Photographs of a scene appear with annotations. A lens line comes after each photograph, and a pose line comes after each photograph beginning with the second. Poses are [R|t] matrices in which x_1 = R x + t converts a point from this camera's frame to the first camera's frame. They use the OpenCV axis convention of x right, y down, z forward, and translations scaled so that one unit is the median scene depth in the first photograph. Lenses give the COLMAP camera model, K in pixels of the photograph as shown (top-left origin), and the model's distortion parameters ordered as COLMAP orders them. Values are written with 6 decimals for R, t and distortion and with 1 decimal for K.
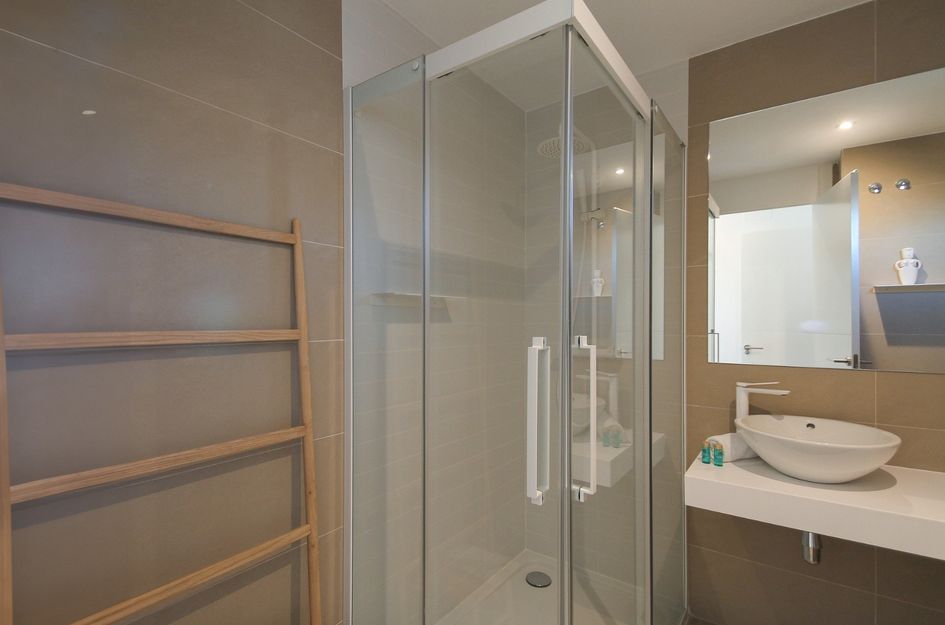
lens RADIAL K [[444.9, 0, 476.5], [0, 444.9, 326.0], [0, 0, 1]] dist [-0.000002, -0.001041]
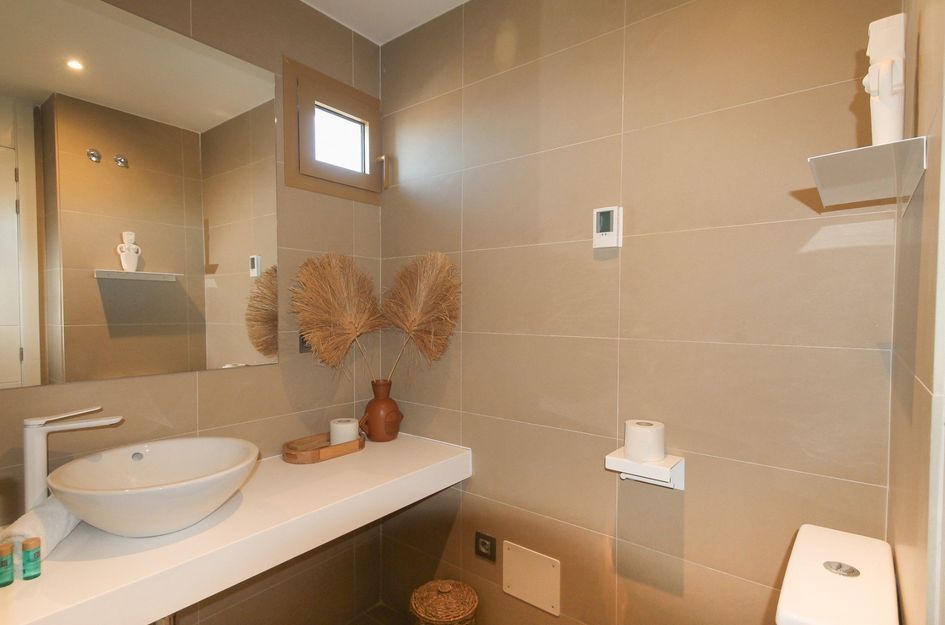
lens RADIAL K [[485.6, 0, 473.0], [0, 485.6, 326.6], [0, 0, 1]] dist [0.000775, -0.000044]
pose [[0.051681, -0.033013, 0.998118, -0.012821], [0.000740, 0.999454, 0.033019, -0.010601], [-0.998663, -0.000967, 0.051678, 0.228673]]
